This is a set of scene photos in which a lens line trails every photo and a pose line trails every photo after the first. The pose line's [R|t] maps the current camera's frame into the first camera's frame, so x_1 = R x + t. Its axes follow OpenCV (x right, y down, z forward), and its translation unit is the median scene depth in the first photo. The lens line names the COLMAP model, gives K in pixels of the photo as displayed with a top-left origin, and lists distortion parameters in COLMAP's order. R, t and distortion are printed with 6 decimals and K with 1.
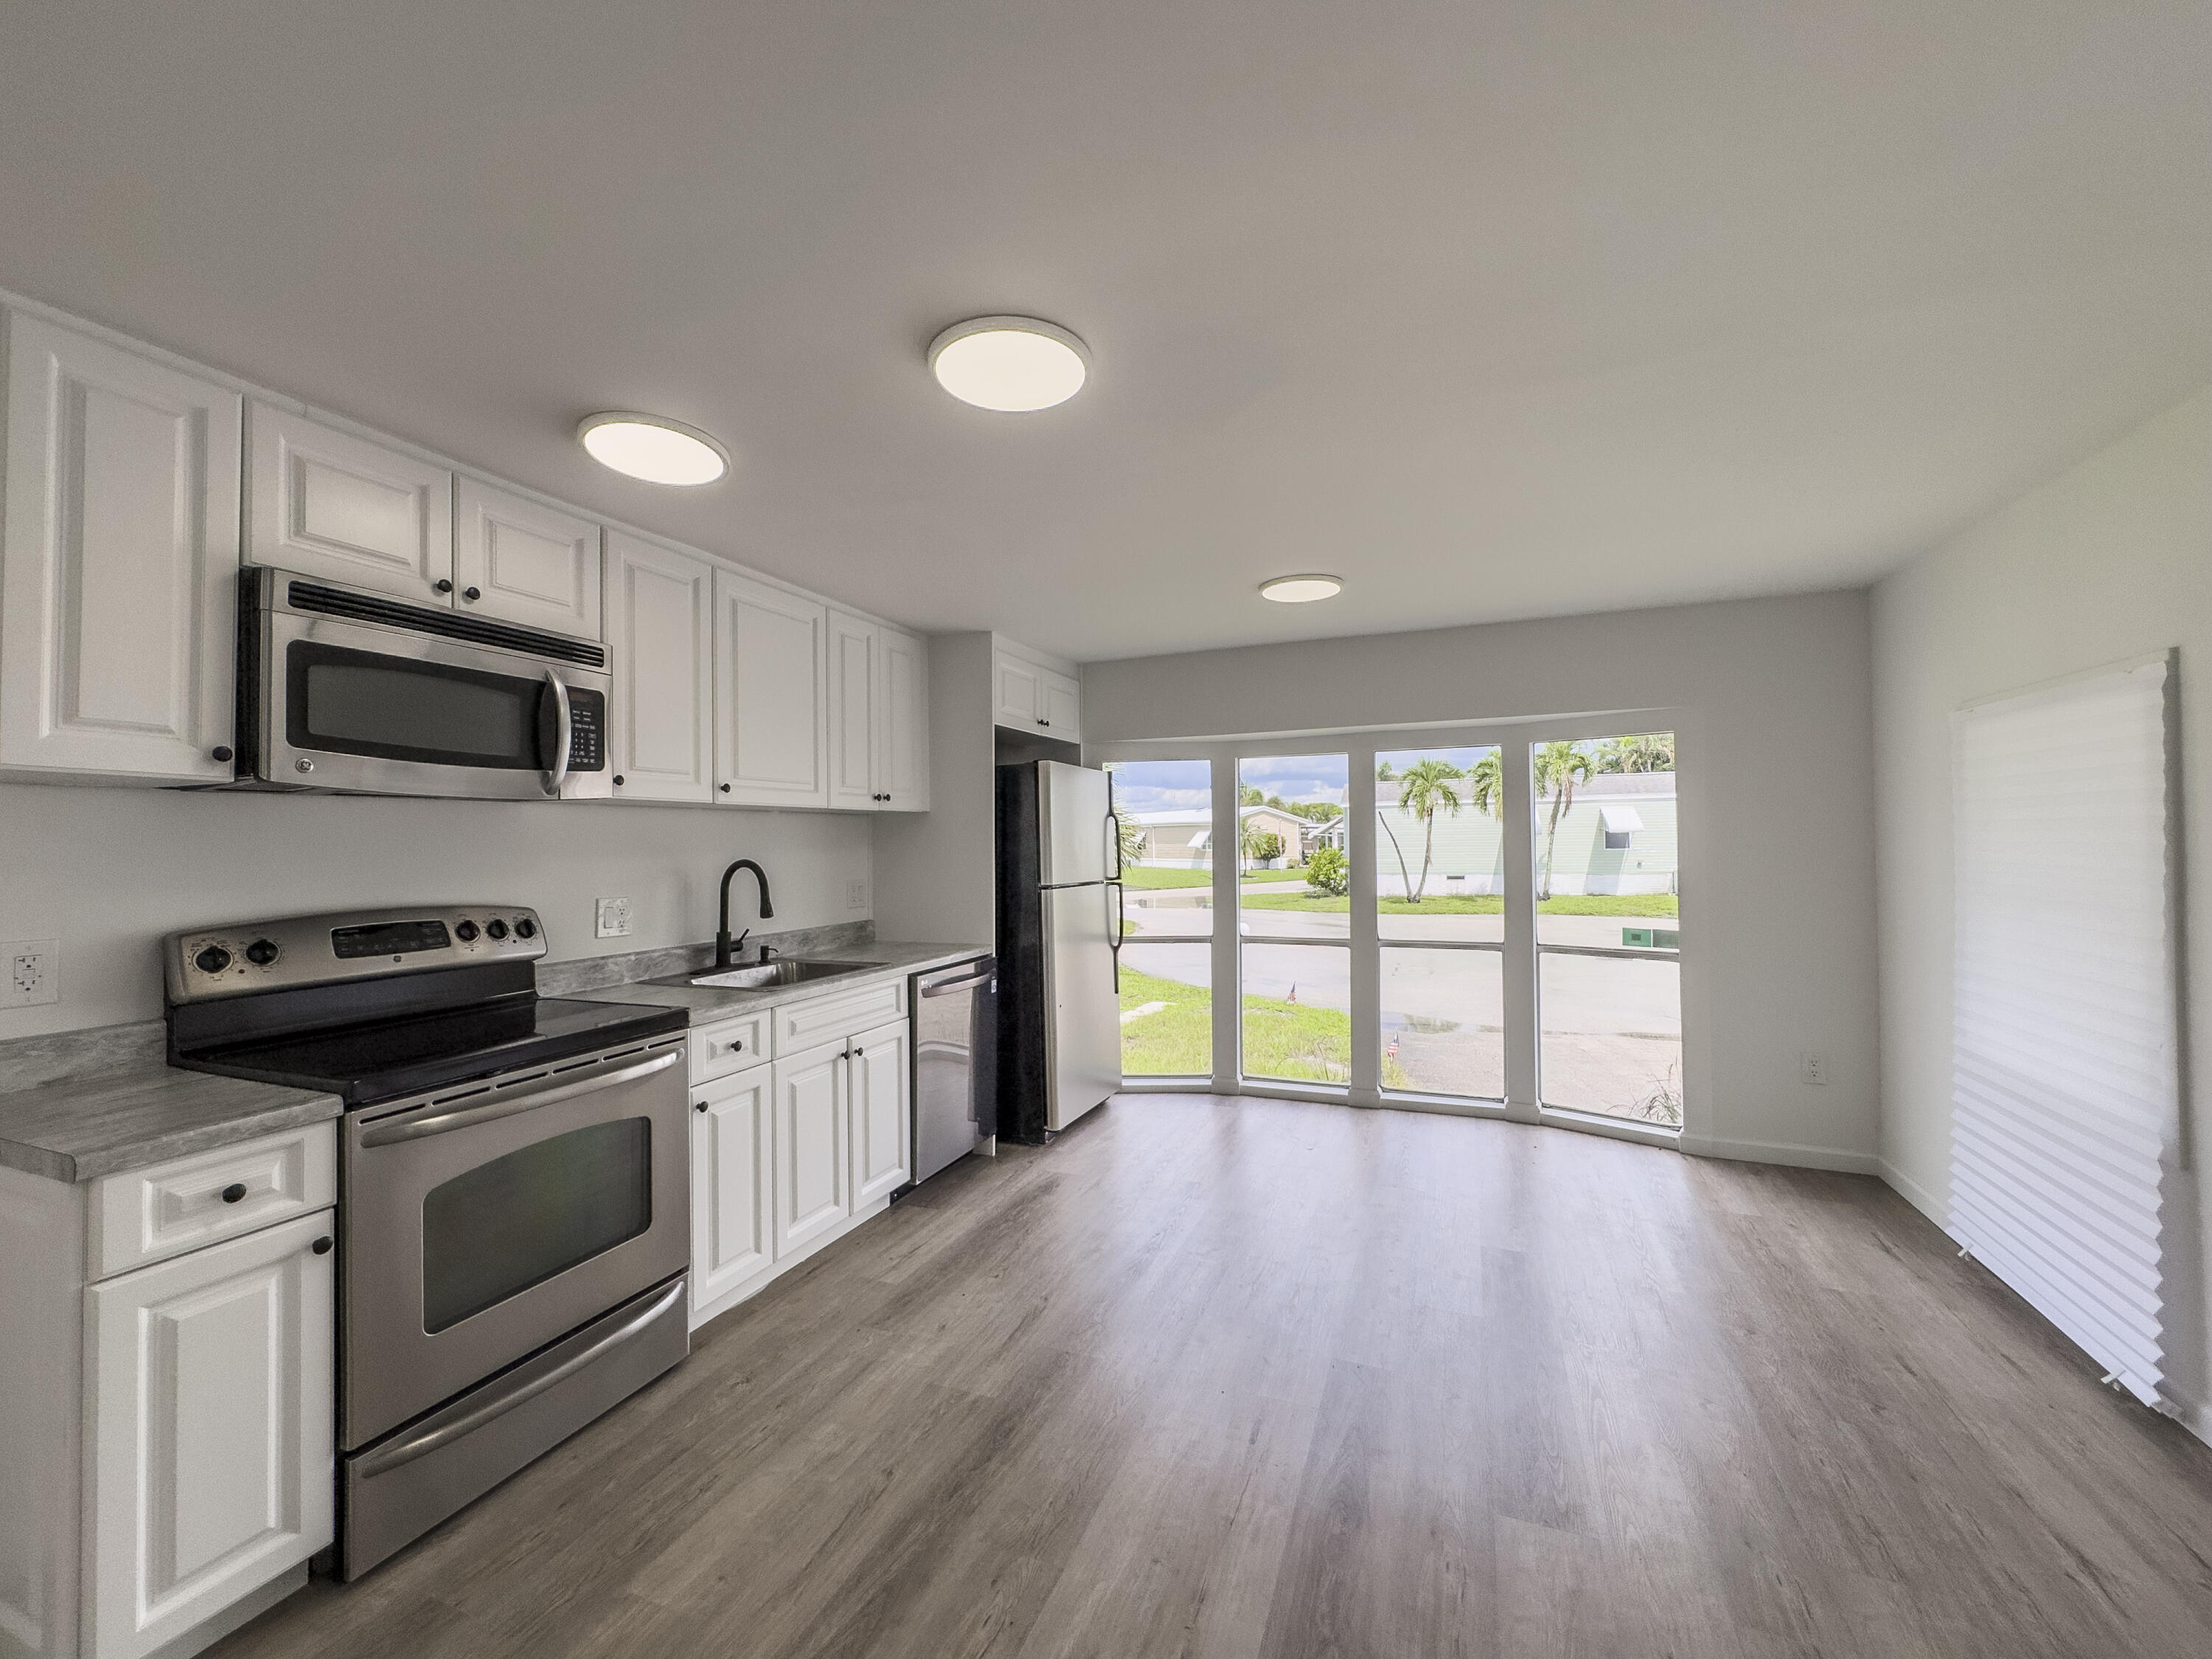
lens RADIAL K [[886.5, 0, 1106.0], [0, 886.5, 829.5], [0, 0, 1]] dist [0.000379, 0.000362]
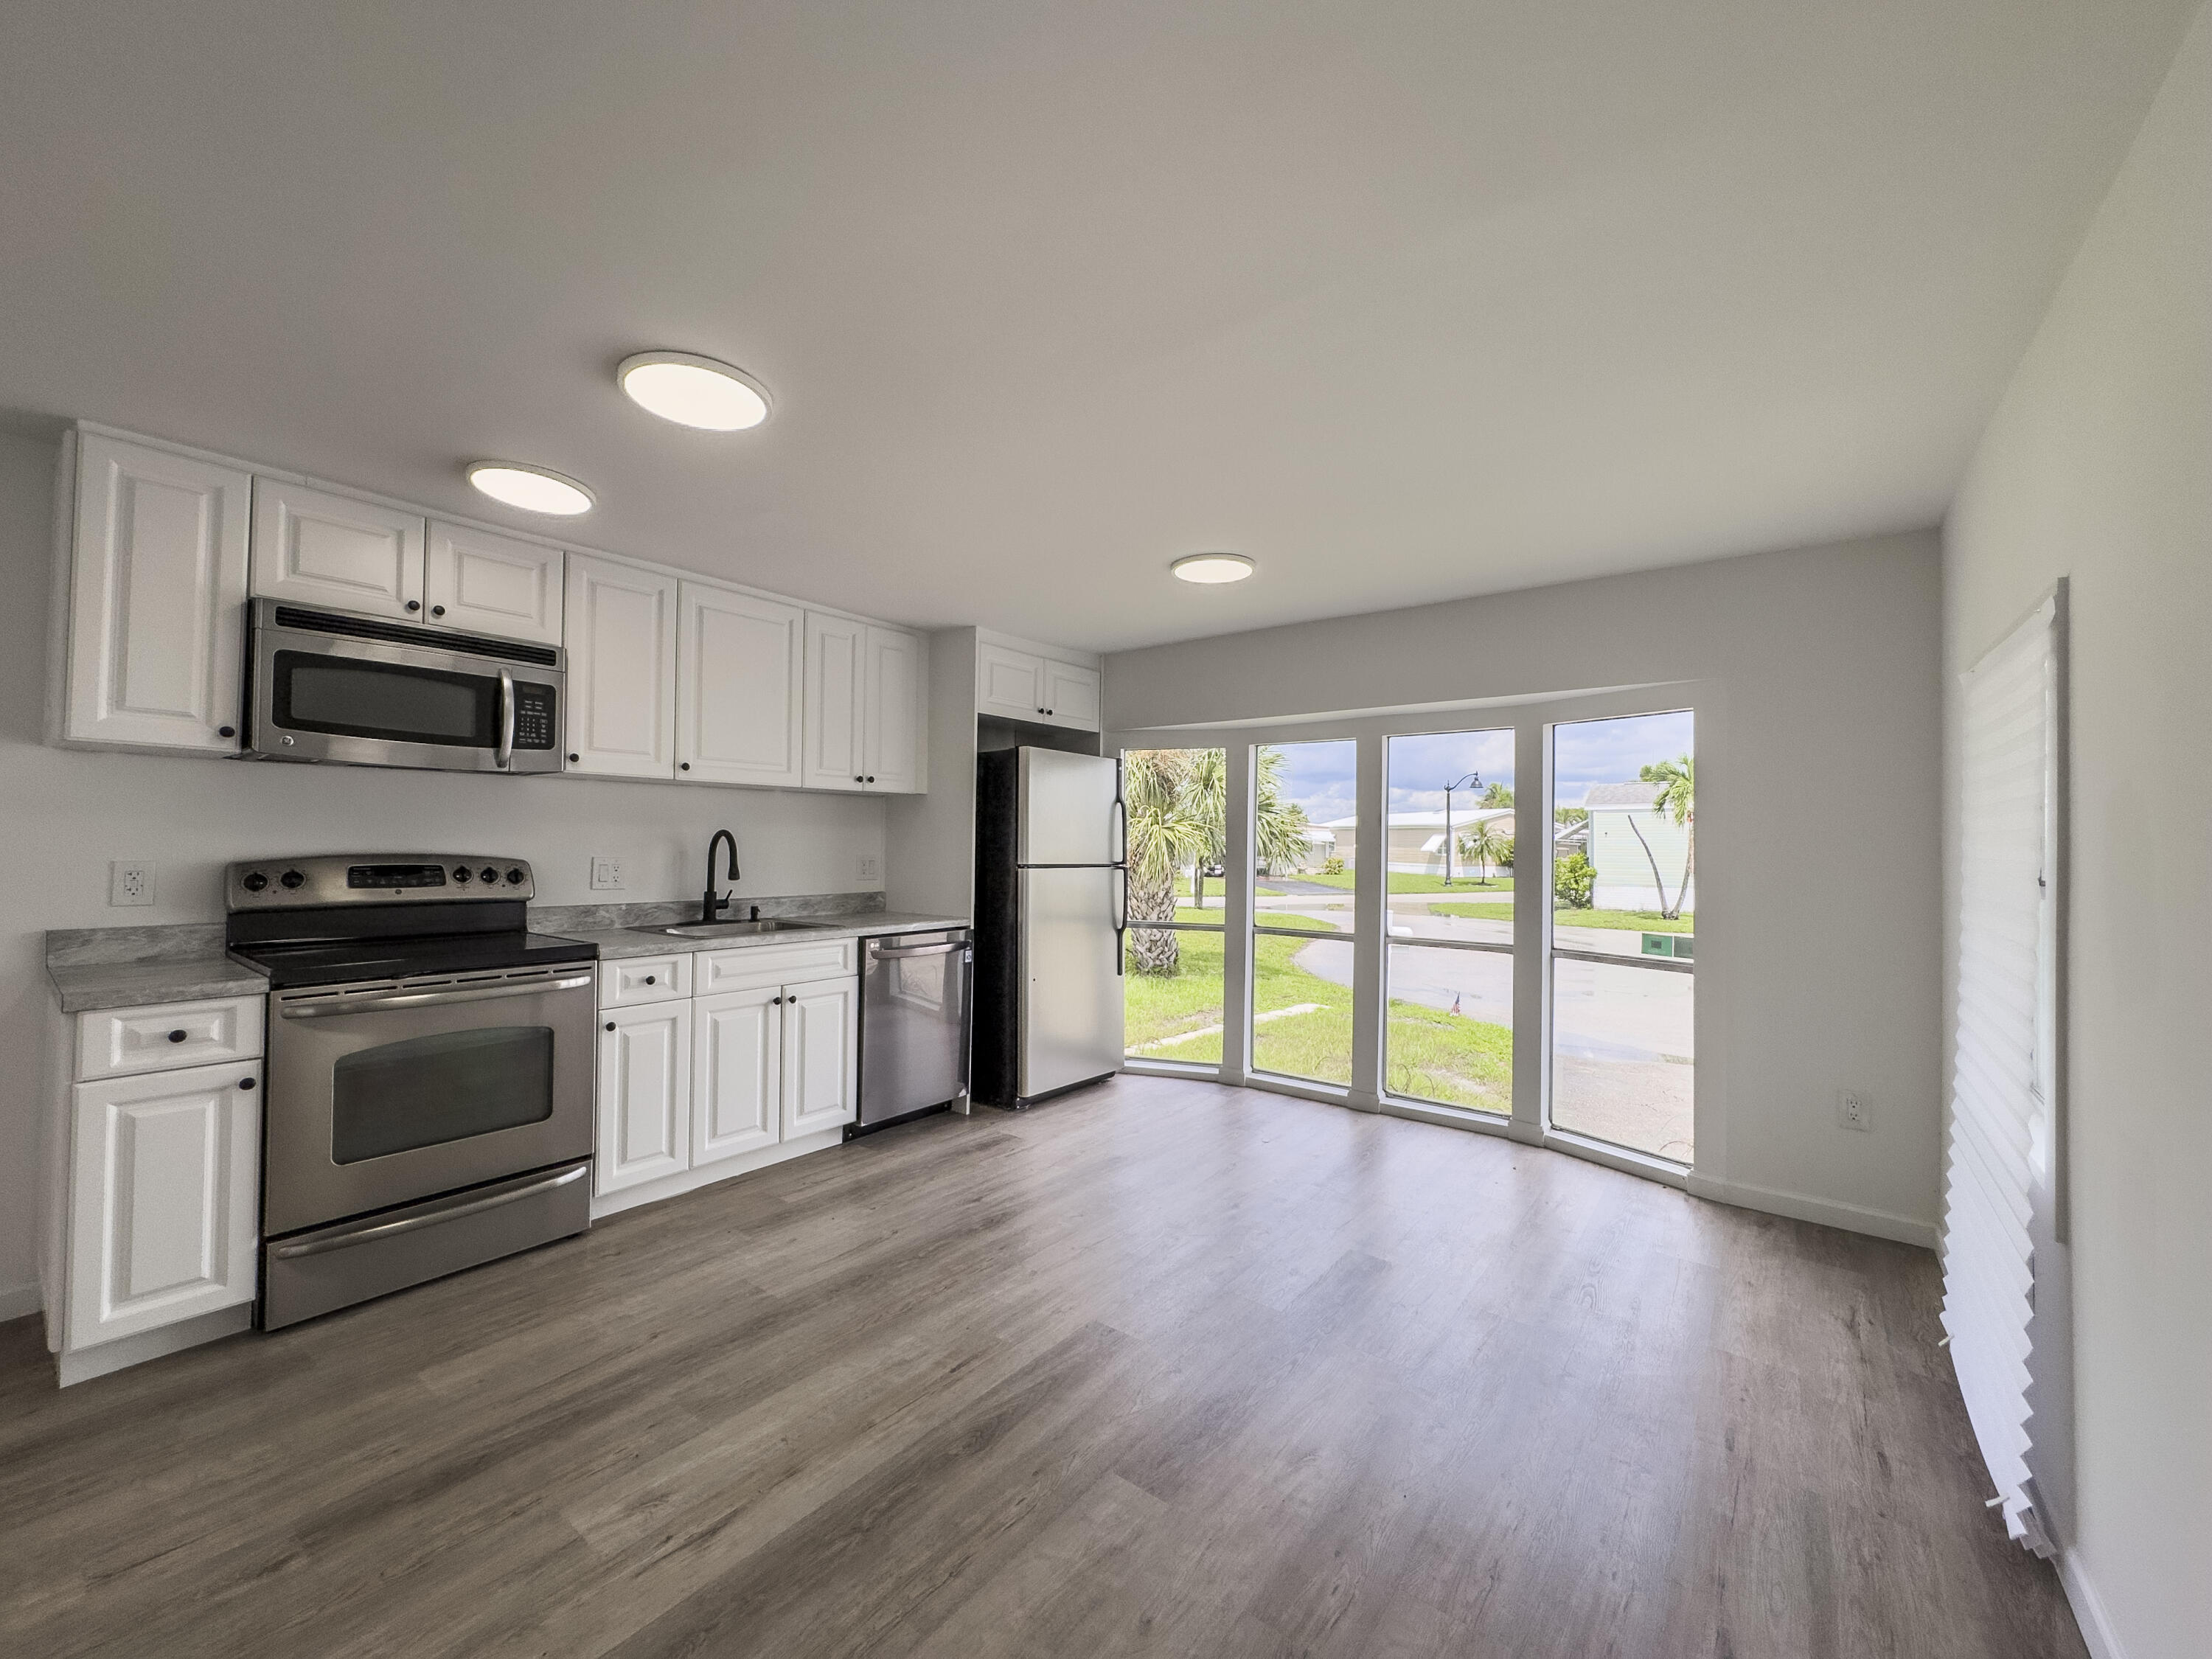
lens RADIAL K [[886.5, 0, 1106.0], [0, 886.5, 829.5], [0, 0, 1]] dist [0.000379, 0.000362]
pose [[0.963029, 0.019975, -0.268657, 0.414448], [-0.019979, 0.999797, 0.002720, 0.021679], [0.268656, 0.002749, 0.963232, 0.012573]]
